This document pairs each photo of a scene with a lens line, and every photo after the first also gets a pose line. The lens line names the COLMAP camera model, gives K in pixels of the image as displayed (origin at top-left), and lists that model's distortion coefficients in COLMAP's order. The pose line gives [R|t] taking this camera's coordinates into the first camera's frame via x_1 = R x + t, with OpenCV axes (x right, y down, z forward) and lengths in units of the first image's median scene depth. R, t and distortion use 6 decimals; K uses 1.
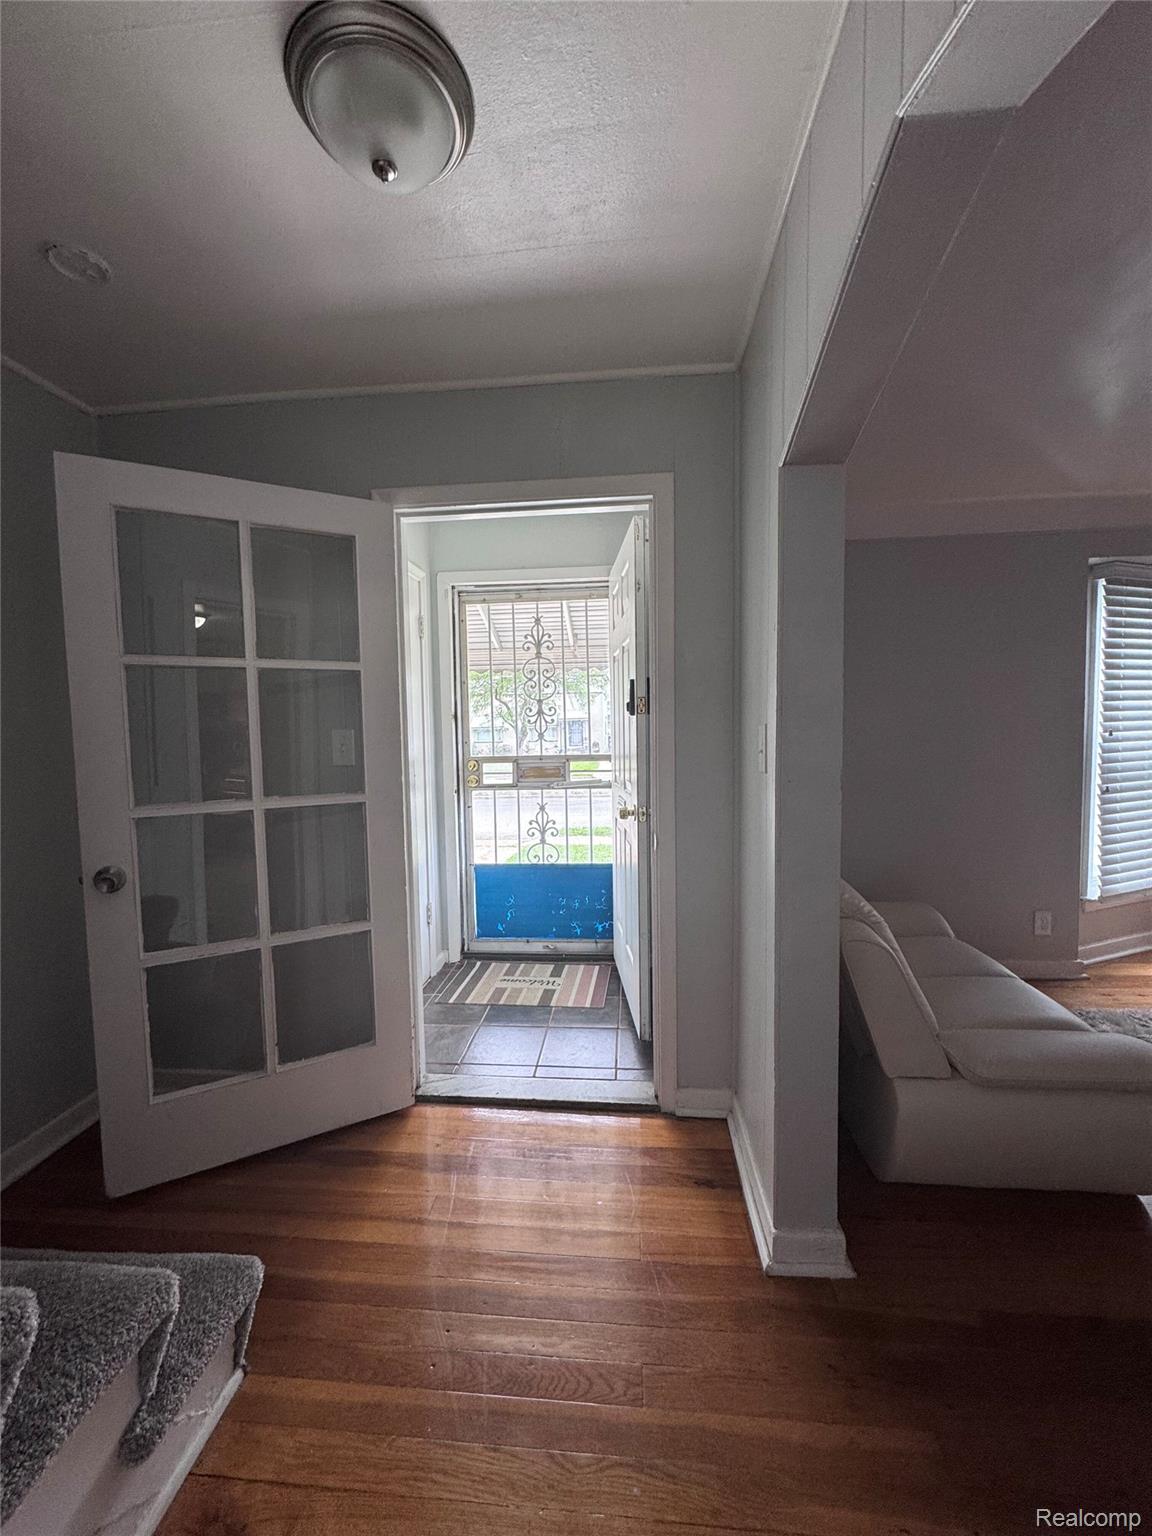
lens RADIAL K [[616.1, 0, 575.5], [0, 616.1, 760.7], [0, 0, 1]] dist [-0.000759, 0.000422]
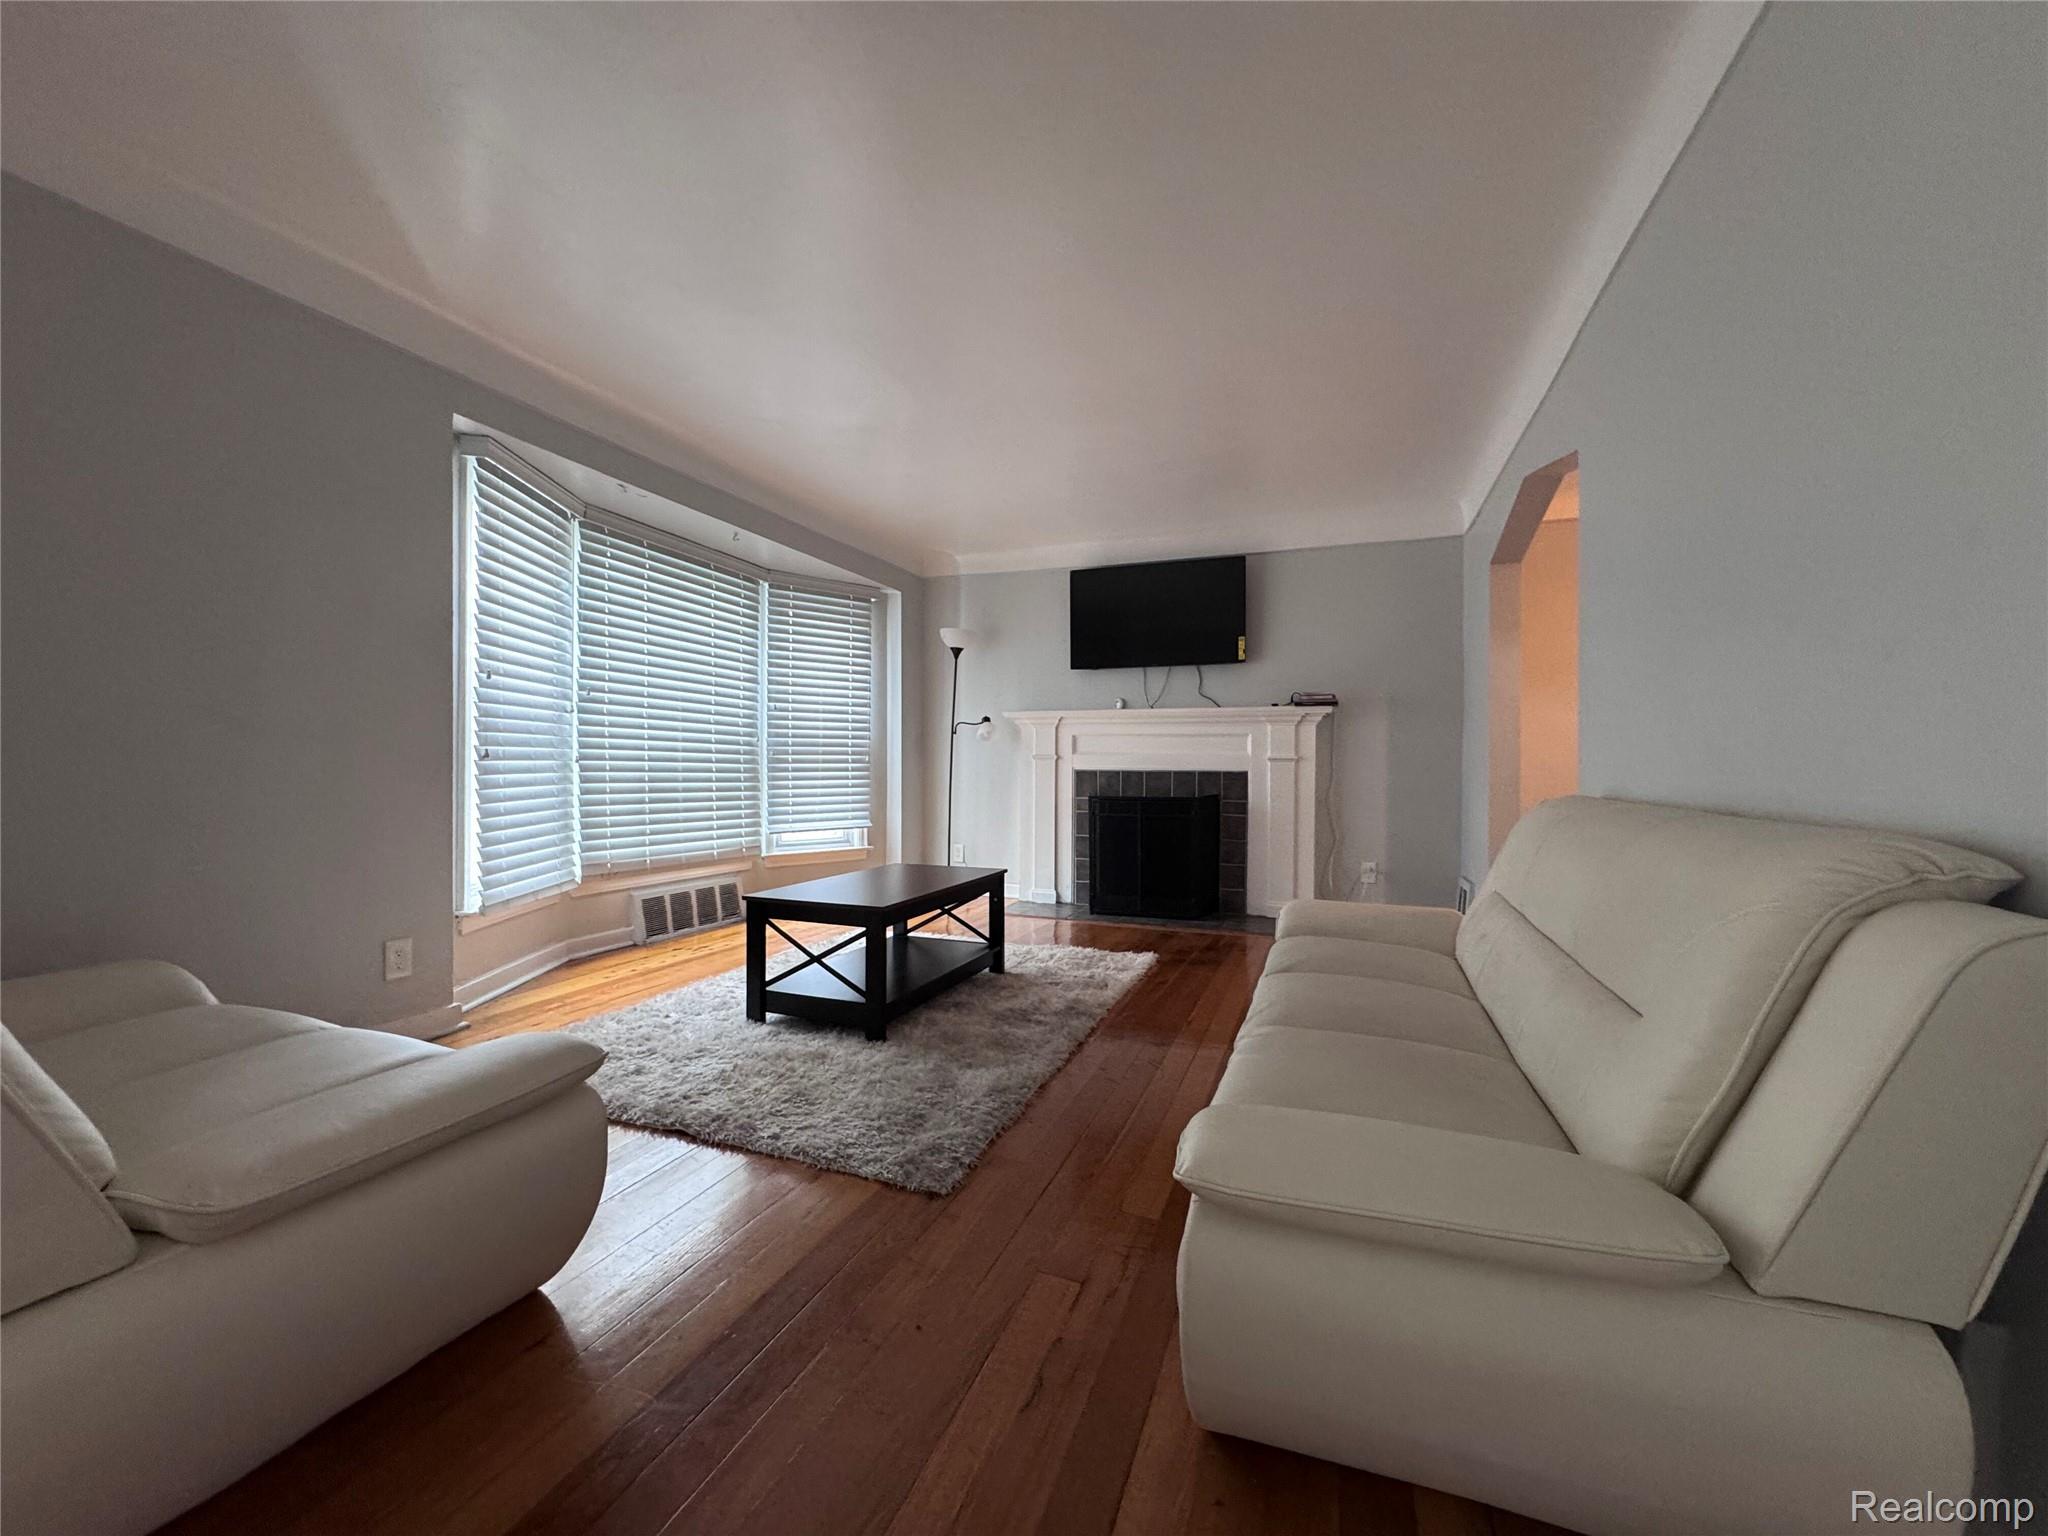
lens RADIAL K [[821.4, 0, 1013.2], [0, 821.4, 764.2], [0, 0, 1]] dist [-0.000759, 0.000422]
pose [[0.282971, 0.017687, 0.958965, 0.129650], [0.048055, 0.998313, -0.032593, 0.119234], [-0.957924, 0.055306, 0.281643, 0.154450]]
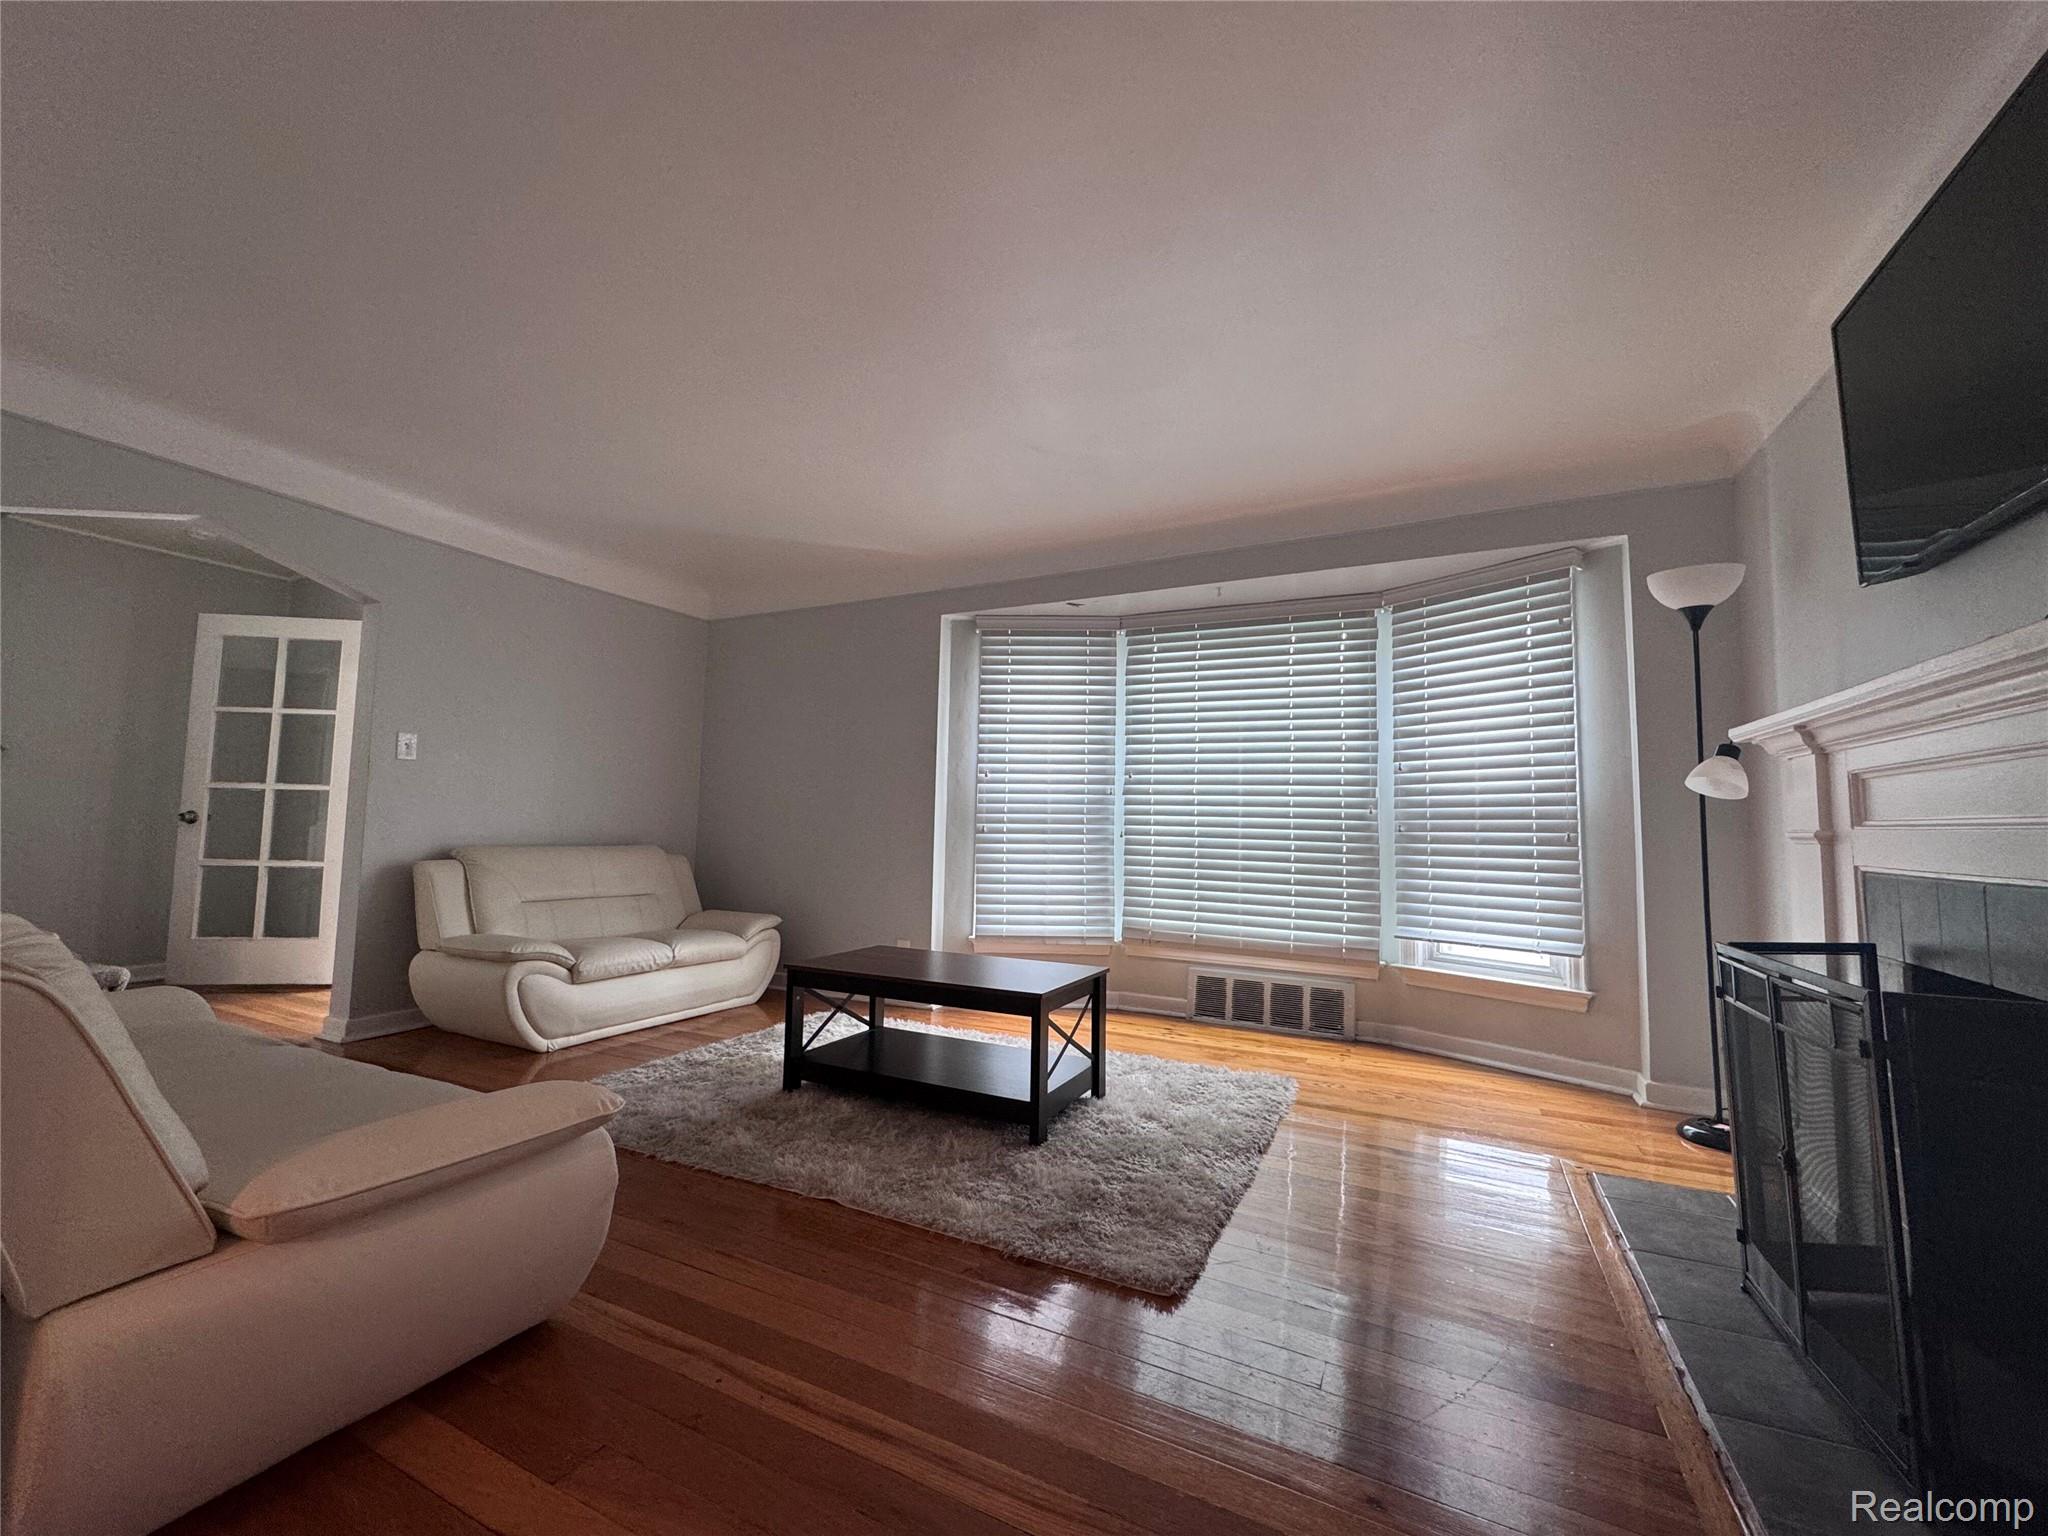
lens RADIAL K [[821.4, 0, 1011.0], [0, 821.4, 763.7], [0, 0, 1]] dist [-0.000759, 0.000422]
pose [[0.928464, 0.003372, -0.371408, 1.432554], [-0.055987, 0.989804, -0.130970, 0.116992], [0.367179, 0.142395, 0.919186, -0.261493]]
